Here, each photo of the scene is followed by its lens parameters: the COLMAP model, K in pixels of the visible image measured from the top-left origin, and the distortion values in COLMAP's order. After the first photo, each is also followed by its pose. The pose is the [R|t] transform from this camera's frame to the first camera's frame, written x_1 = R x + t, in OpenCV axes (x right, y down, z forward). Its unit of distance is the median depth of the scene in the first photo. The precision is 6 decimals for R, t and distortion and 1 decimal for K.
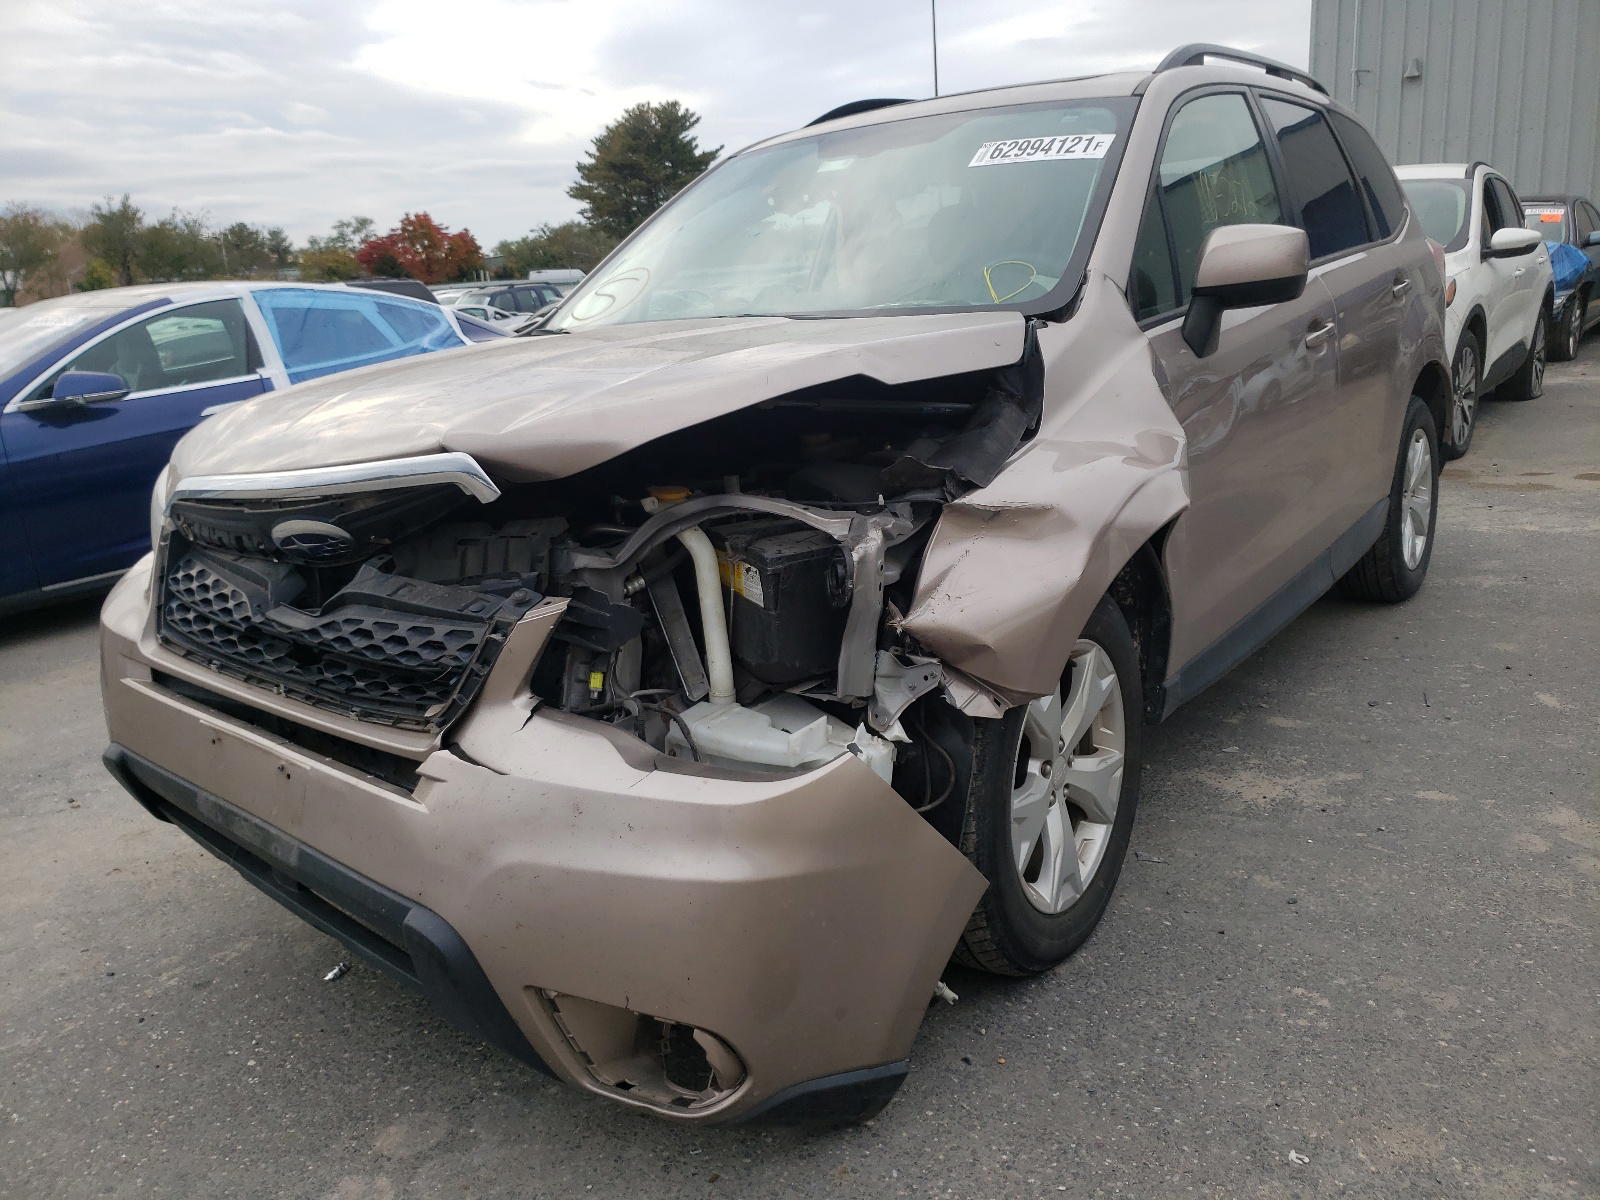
lens RADIAL K [[1241.7, 0, 828.0], [0, 1241.7, 597.1], [0, 0, 1]] dist [0.000042, 0.031299]
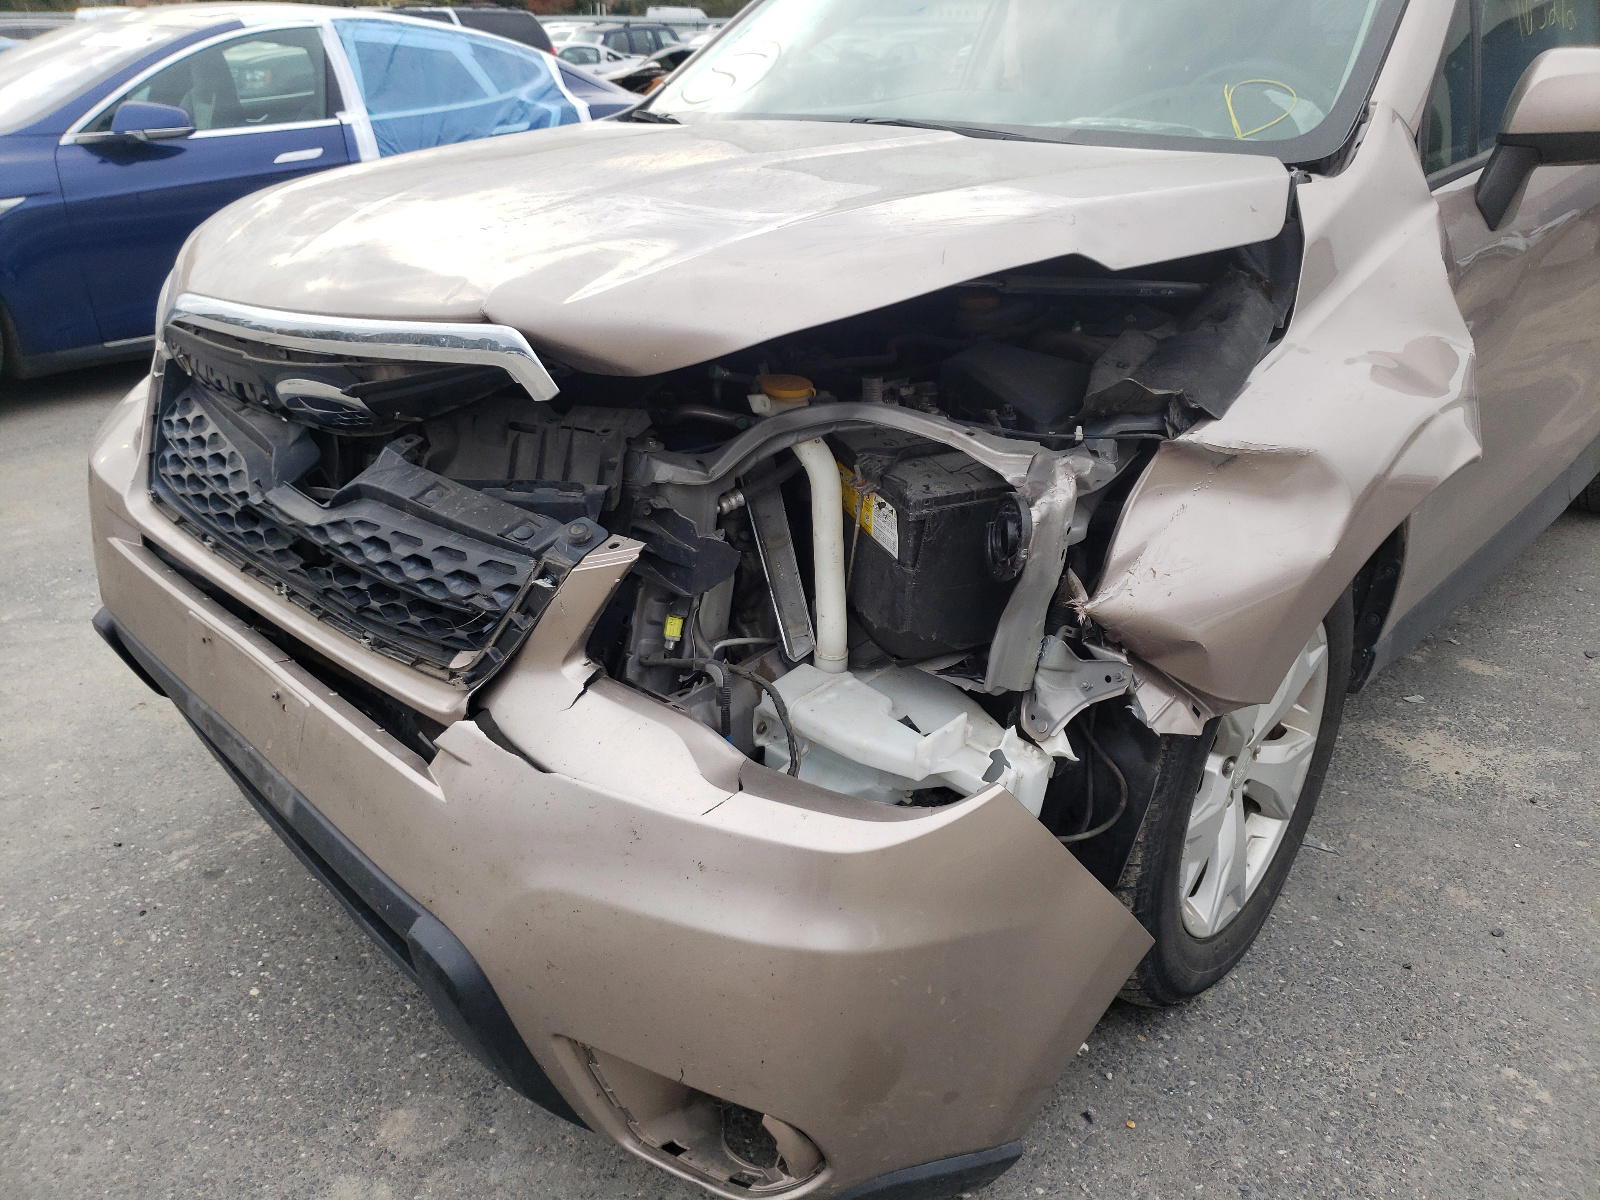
lens RADIAL K [[1241.7, 0, 828.0], [0, 1241.7, 597.1], [0, 0, 1]] dist [0.000042, 0.031299]
pose [[0.992806, 0.103806, -0.059665, -0.044865], [-0.091909, 0.980112, 0.175881, -0.090570], [0.076735, -0.169132, 0.982602, 0.238369]]
